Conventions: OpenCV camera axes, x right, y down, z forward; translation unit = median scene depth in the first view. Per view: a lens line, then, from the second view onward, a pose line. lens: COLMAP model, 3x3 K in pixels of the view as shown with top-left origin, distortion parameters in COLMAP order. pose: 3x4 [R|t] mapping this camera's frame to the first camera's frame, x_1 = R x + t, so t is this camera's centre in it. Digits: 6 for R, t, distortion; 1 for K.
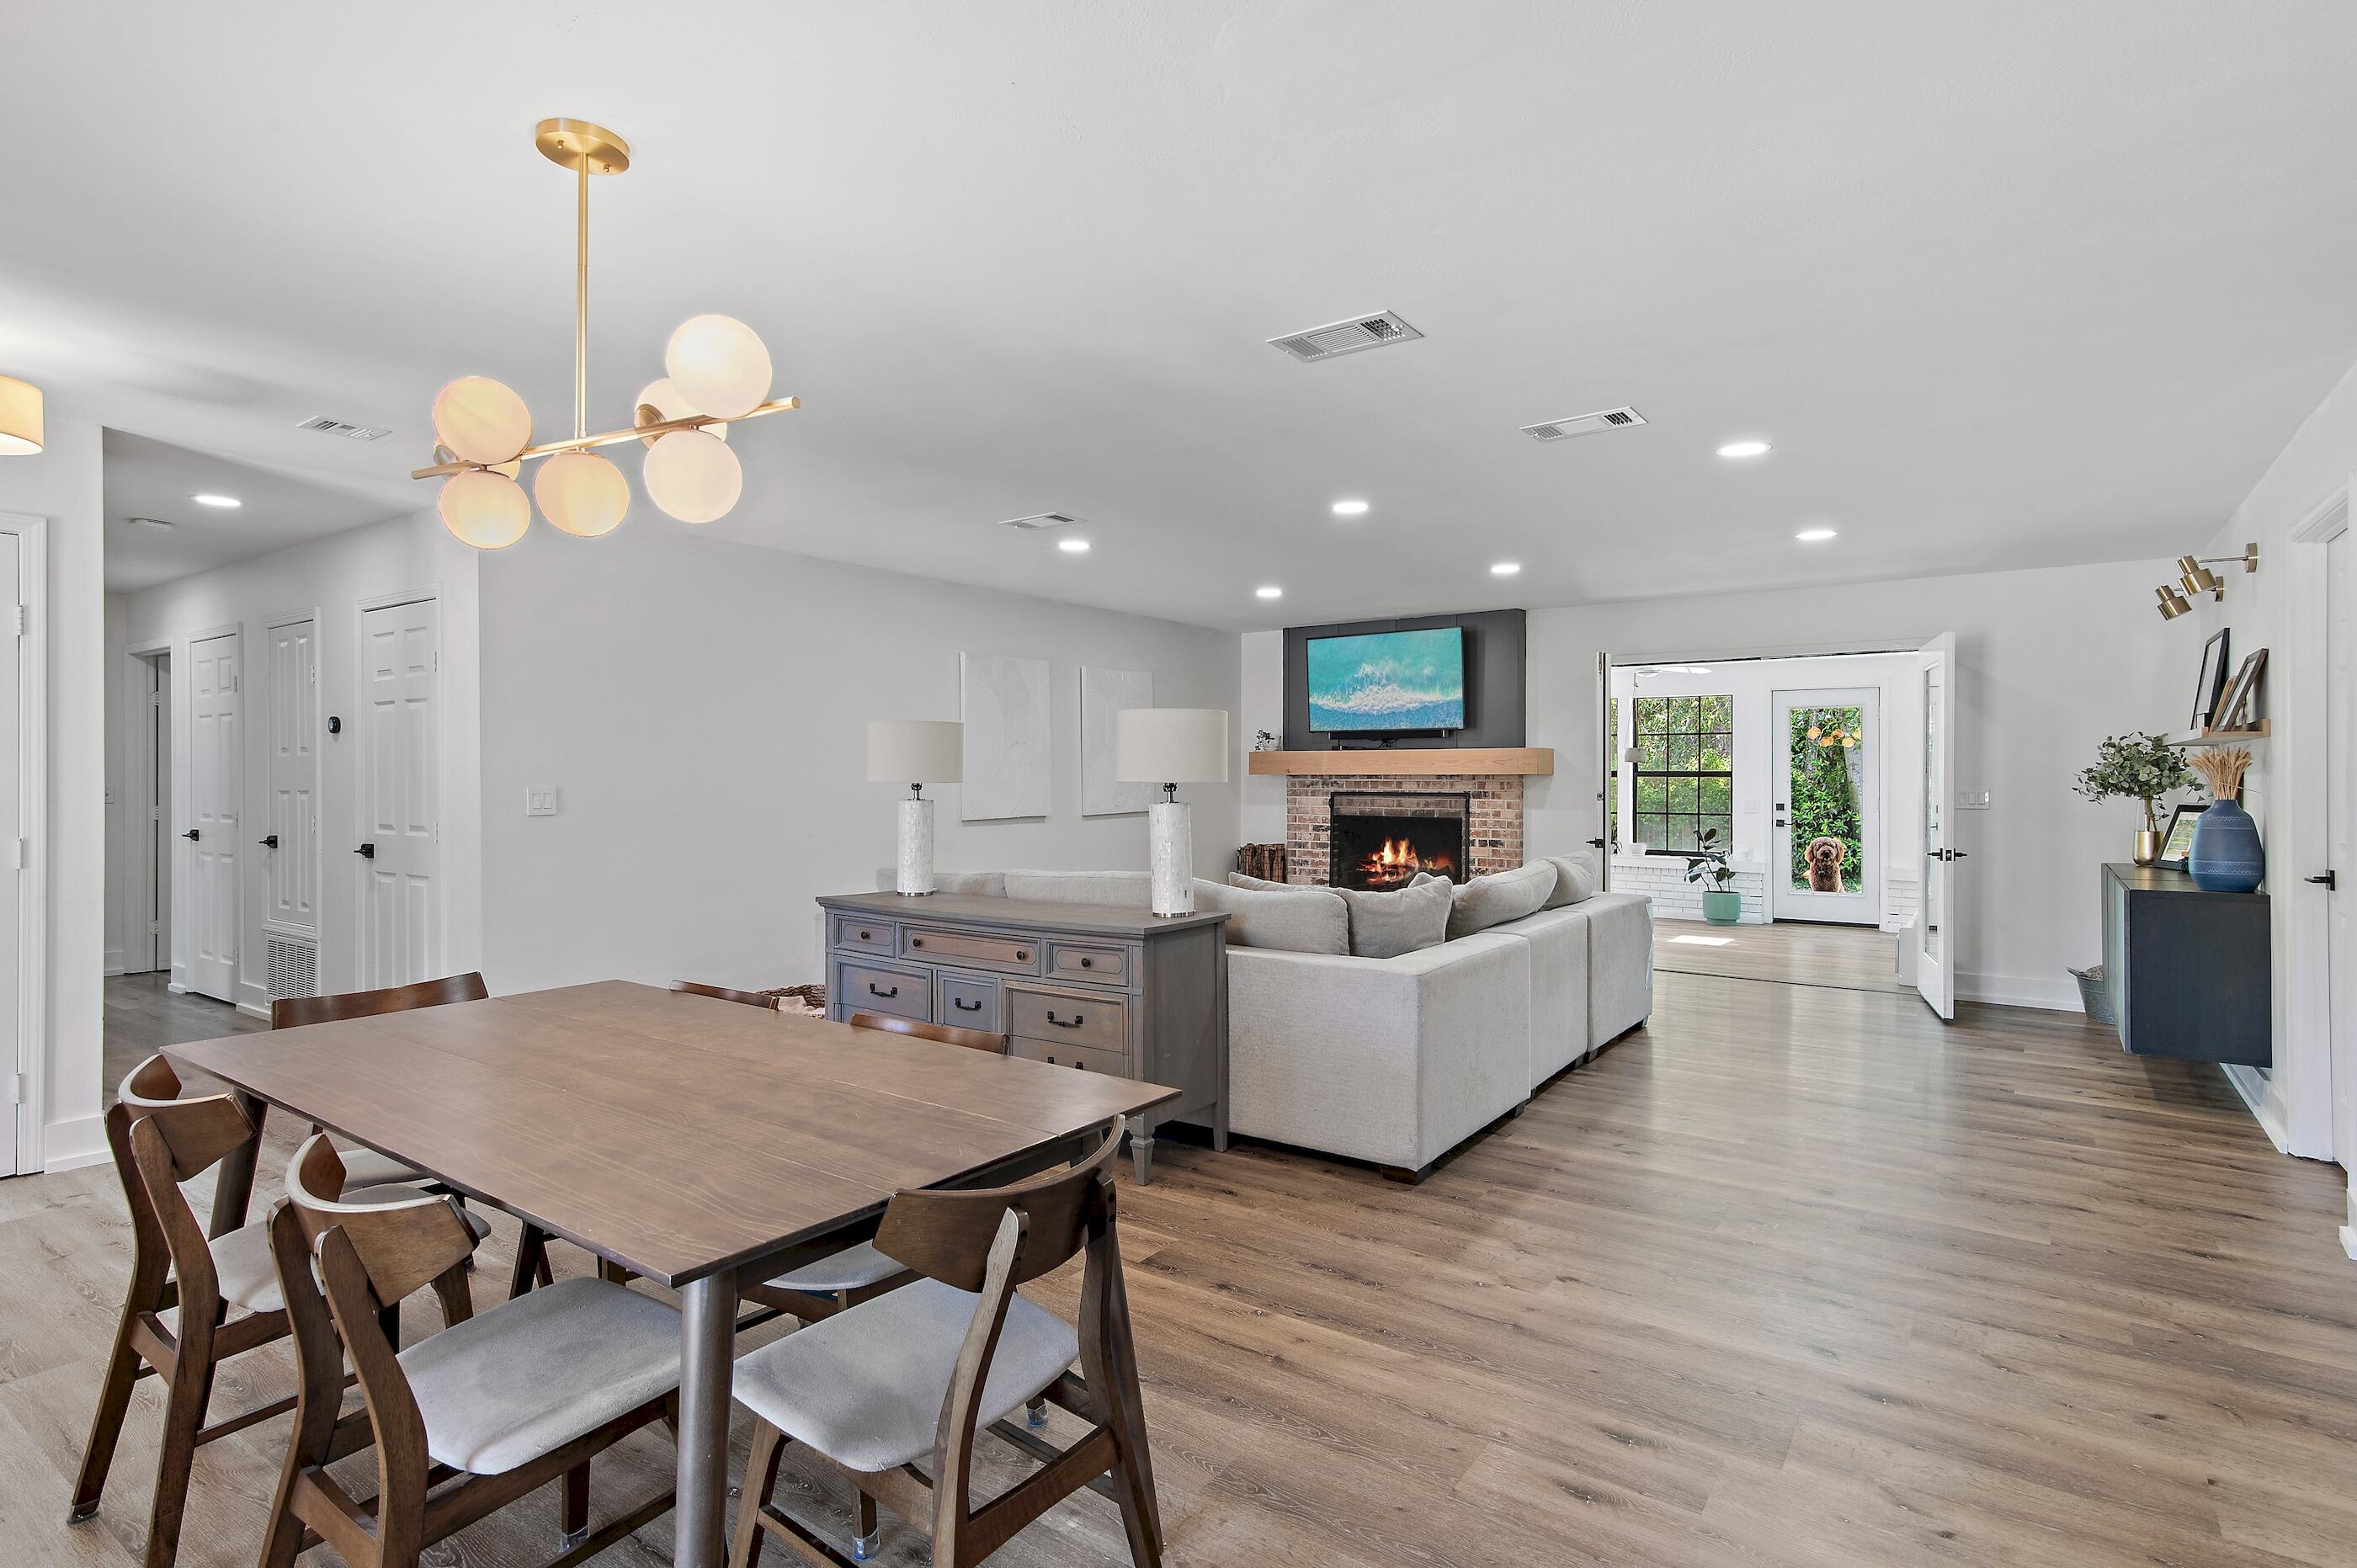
lens RADIAL K [[1176.9, 0, 1183.7], [0, 1176.9, 779.8], [0, 0, 1]] dist [0.016284, 0.000092]
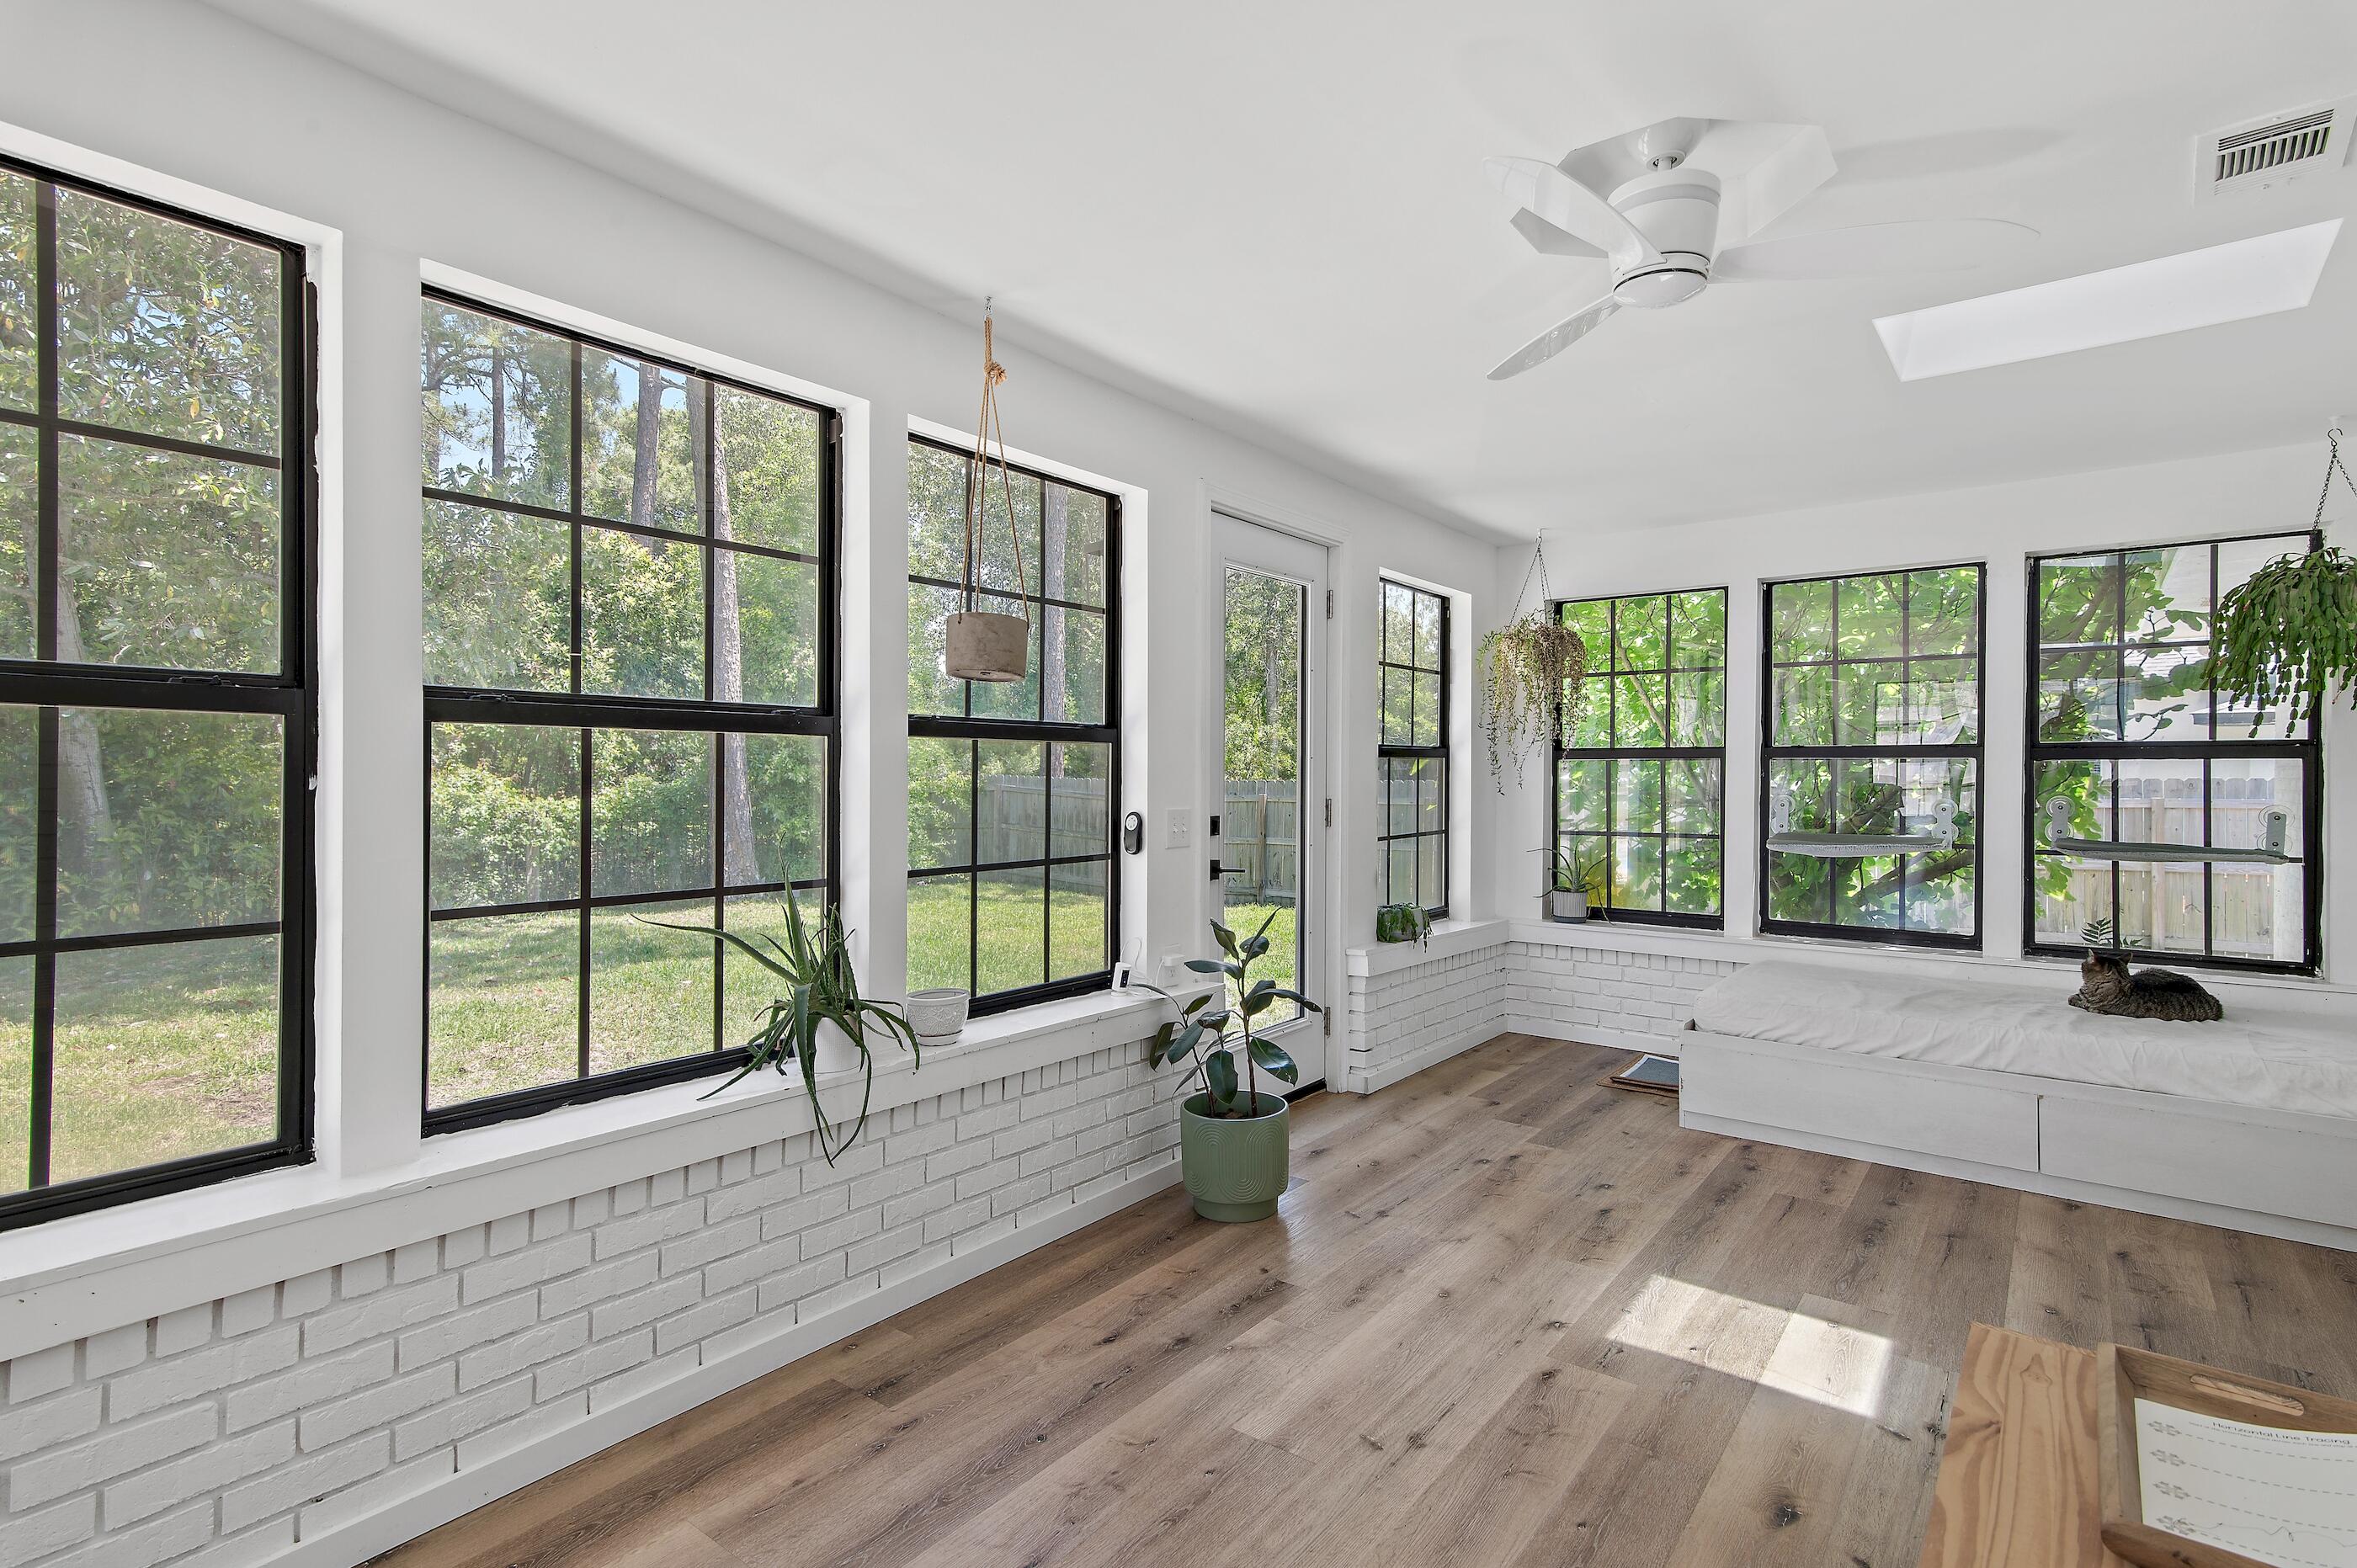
lens RADIAL K [[1152.3, 0, 1178.5], [0, 1152.3, 784.0], [0, 0, 1]] dist [0.015415, -0.000038]
pose [[0.036859, -0.016041, 0.999192, 0.180103], [-0.004996, 0.999856, 0.016236, 0.005120], [-0.999308, -0.005591, 0.036774, 1.232199]]
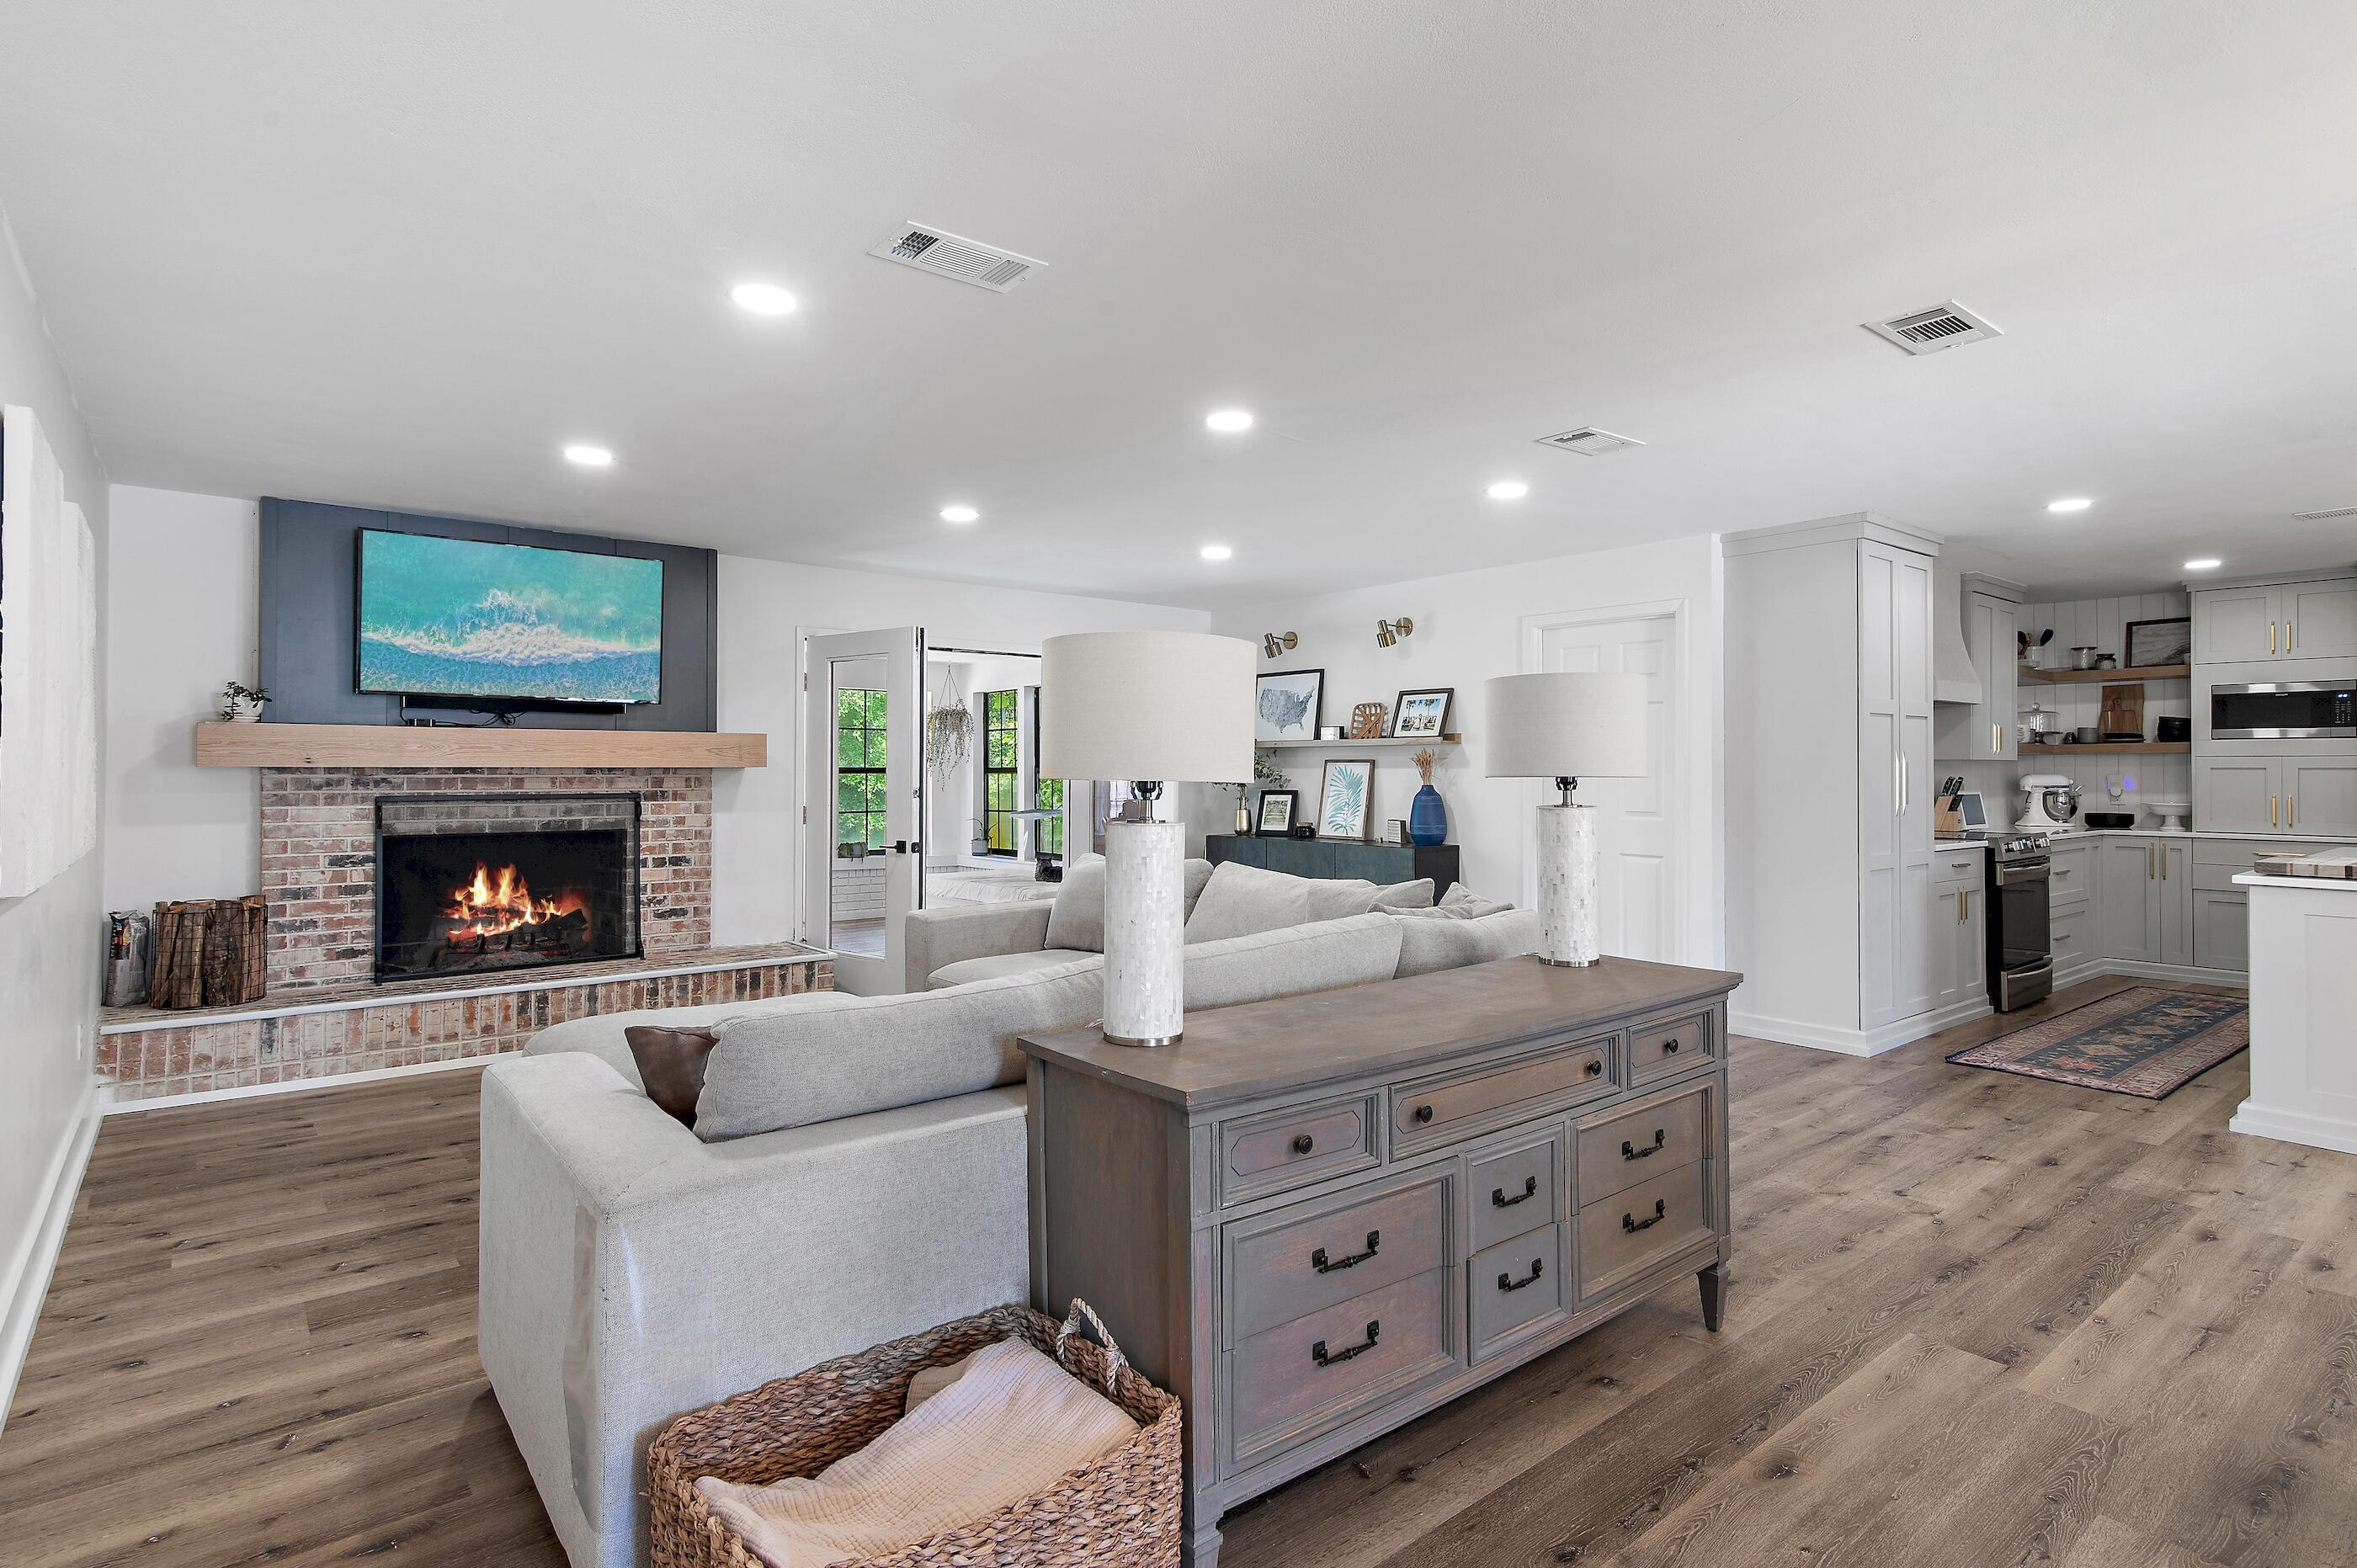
lens RADIAL K [[1189.4, 0, 1180.9], [0, 1189.4, 767.2], [0, 0, 1]] dist [0.018557, -0.000091]
pose [[0.265598, 0.002411, 0.964081, -0.368238], [0.003191, 0.999989, -0.003380, -0.001116], [-0.964078, 0.003974, 0.265588, 0.492108]]
